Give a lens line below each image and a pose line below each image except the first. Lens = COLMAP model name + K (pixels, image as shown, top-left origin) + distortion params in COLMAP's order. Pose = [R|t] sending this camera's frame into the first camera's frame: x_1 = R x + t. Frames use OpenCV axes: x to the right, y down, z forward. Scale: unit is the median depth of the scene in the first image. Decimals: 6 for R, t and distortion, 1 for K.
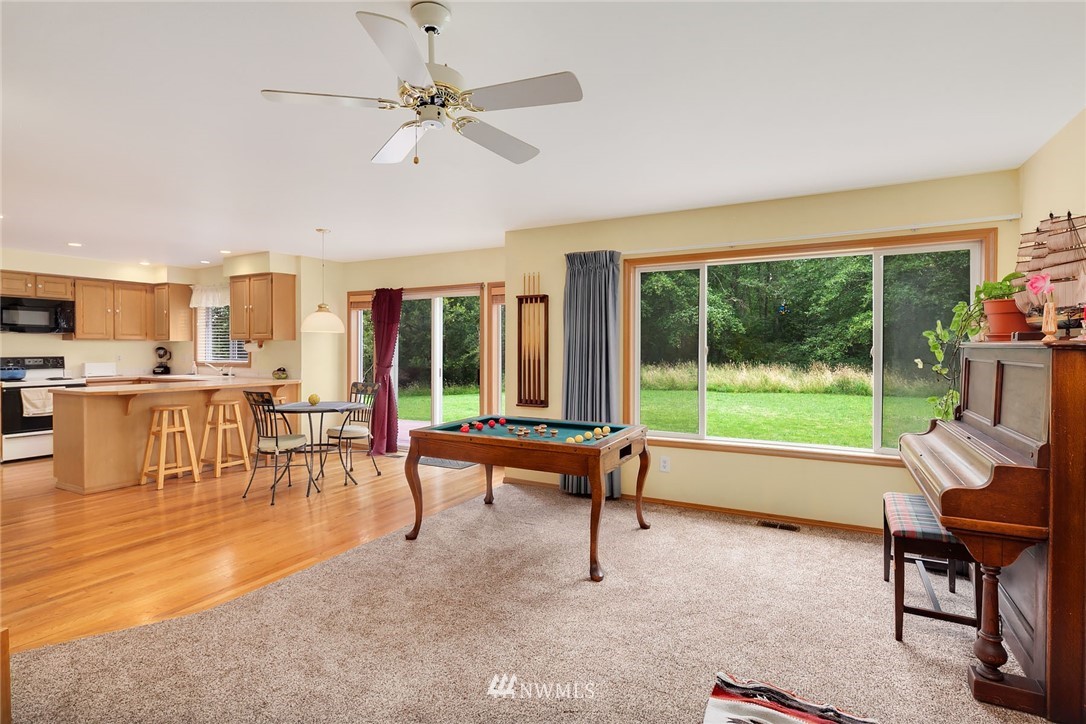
lens RADIAL K [[534.9, 0, 547.7], [0, 534.9, 353.2], [0, 0, 1]] dist [-0.000532, -0.001377]
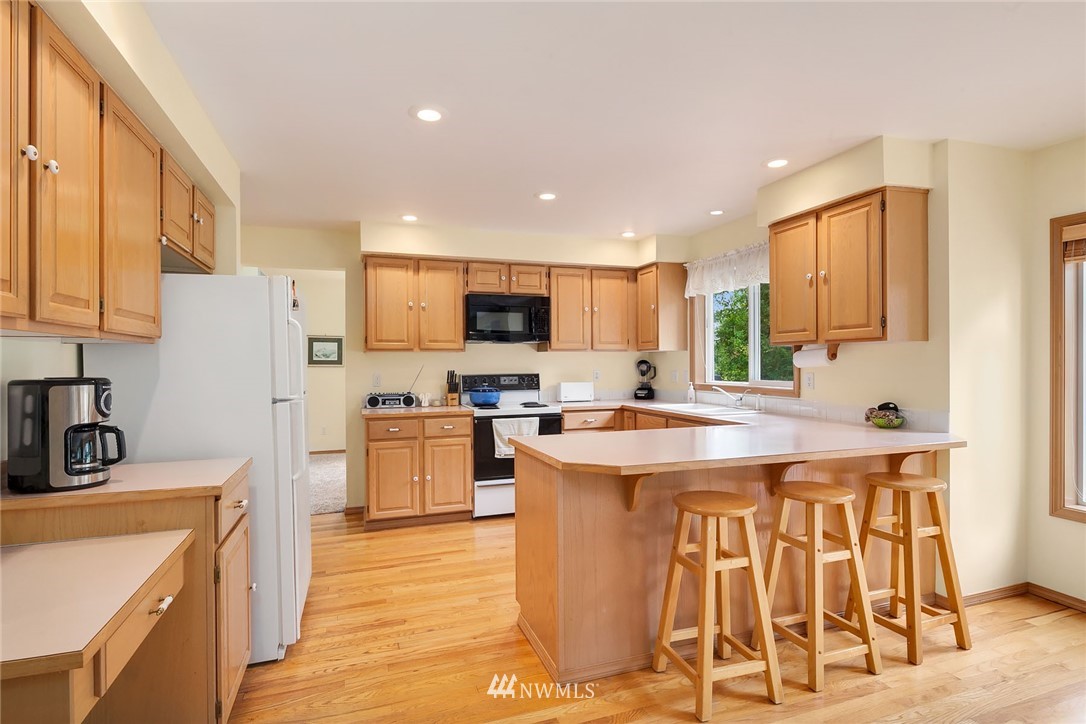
lens RADIAL K [[546.3, 0, 543.0], [0, 546.3, 362.0], [0, 0, 1]] dist [0.000968, -0.000130]
pose [[0.733549, -0.006502, -0.679606, -0.400402], [0.000848, 0.999962, -0.008652, -0.003509], [0.679636, 0.005771, 0.733527, 0.464105]]
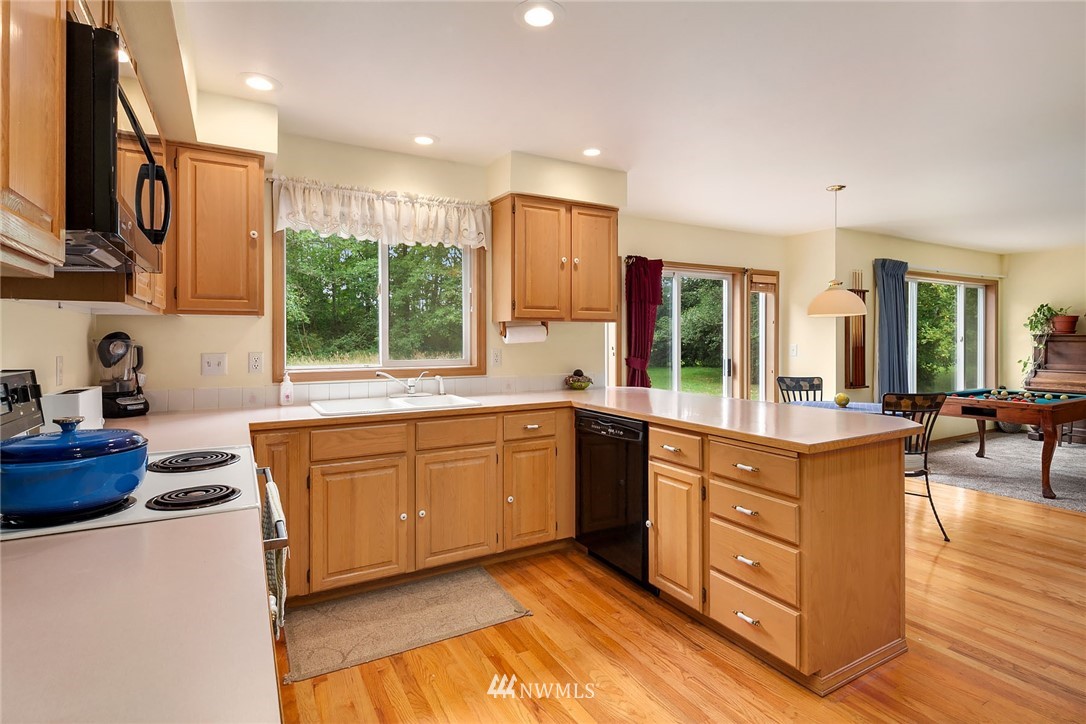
lens RADIAL K [[527.0, 0, 543.0], [0, 527.0, 346.6], [0, 0, 1]] dist [0.000079, -0.000793]
pose [[0.539258, -0.013280, 0.842036, -1.009918], [0.008790, 0.999910, 0.010141, -0.004605], [-0.842094, 0.001933, 0.539327, 0.724828]]
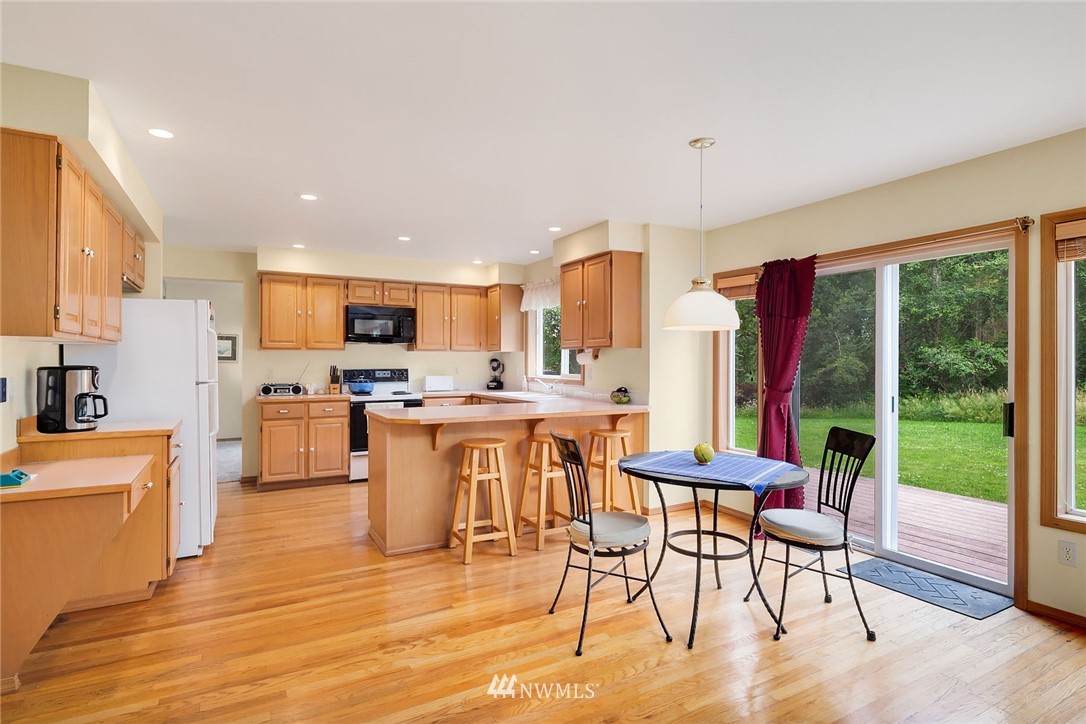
lens RADIAL K [[550.0, 0, 542.7], [0, 550.0, 357.6], [0, 0, 1]] dist [0.001740, -0.000059]
pose [[0.835802, -0.002757, -0.549024, -0.189934], [-0.006096, 0.999879, -0.014301, -0.000885], [0.548997, 0.015300, 0.835684, 0.340174]]
